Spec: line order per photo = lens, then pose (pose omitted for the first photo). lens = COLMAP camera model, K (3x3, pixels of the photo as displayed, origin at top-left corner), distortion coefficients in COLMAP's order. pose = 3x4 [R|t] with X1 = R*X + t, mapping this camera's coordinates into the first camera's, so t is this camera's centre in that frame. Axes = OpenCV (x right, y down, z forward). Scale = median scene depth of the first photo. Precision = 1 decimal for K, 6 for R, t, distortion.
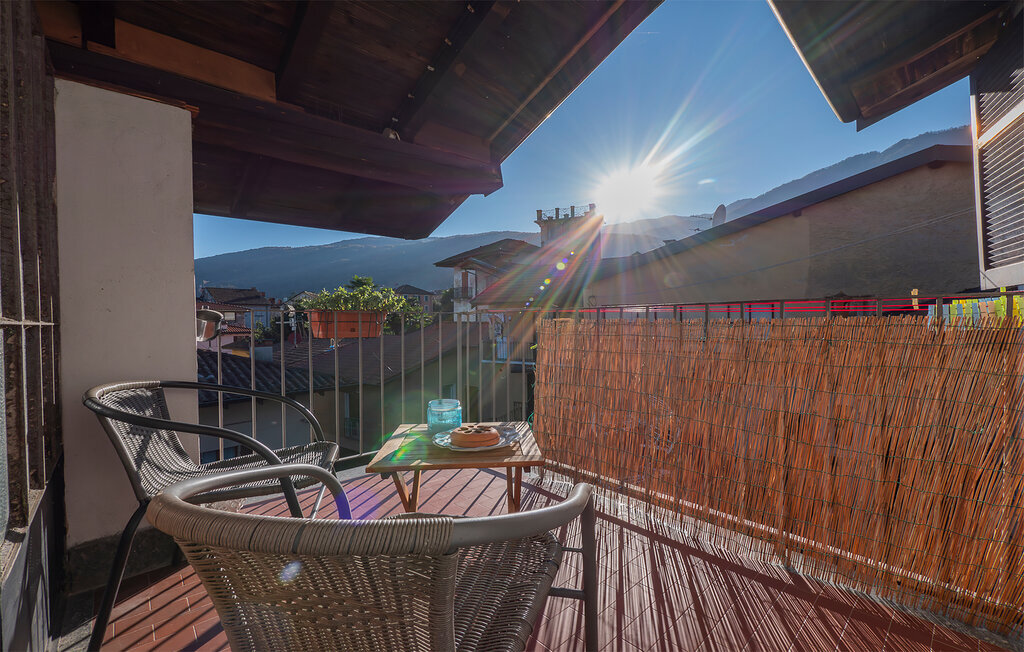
lens RADIAL K [[437.6, 0, 508.1], [0, 437.6, 319.1], [0, 0, 1]] dist [-0.000824, 0.000188]
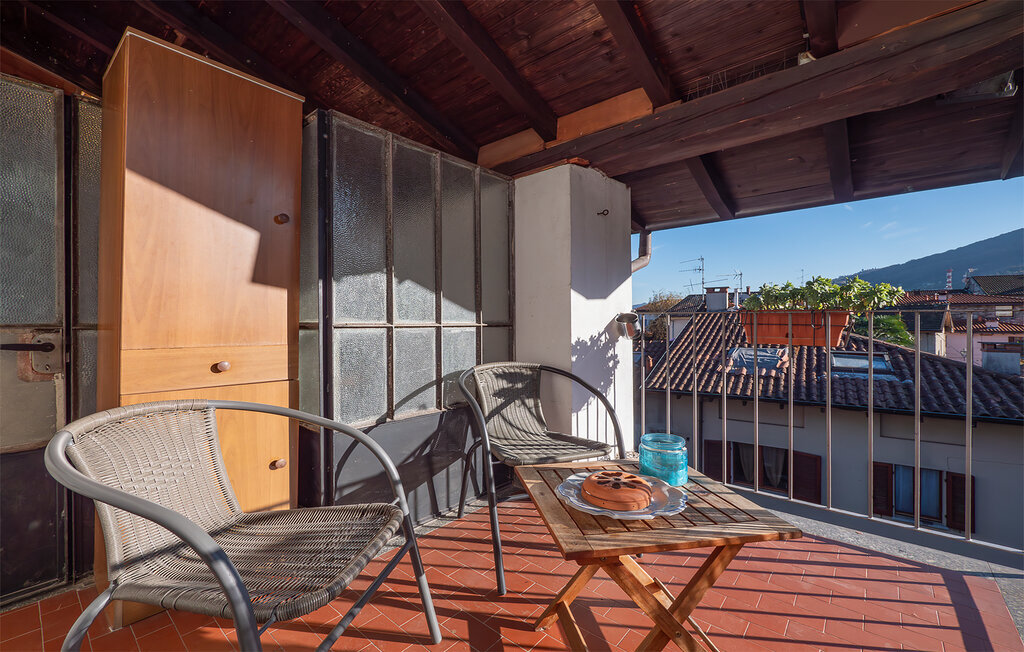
lens RADIAL K [[443.8, 0, 529.3], [0, 443.8, 323.2], [0, 0, 1]] dist [-0.002047, -0.000483]
pose [[0.119035, 0.017109, -0.992743, 0.101229], [0.003911, 0.999836, 0.017700, -0.003530], [0.992882, -0.005990, 0.118949, 0.122964]]
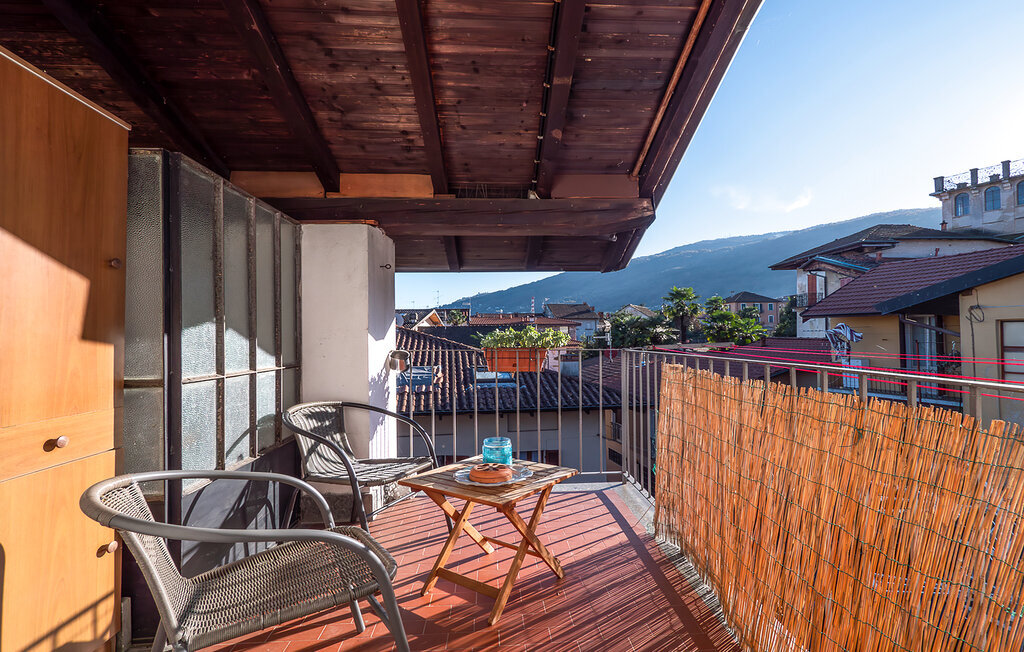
lens RADIAL K [[488.2, 0, 541.1], [0, 488.2, 324.5], [0, 0, 1]] dist [0.013282, 0.000239]
pose [[0.789625, -0.002650, -0.613583, 0.135303], [-0.003109, 0.999961, -0.008320, -0.019919], [0.613581, 0.008477, 0.789586, 0.005620]]
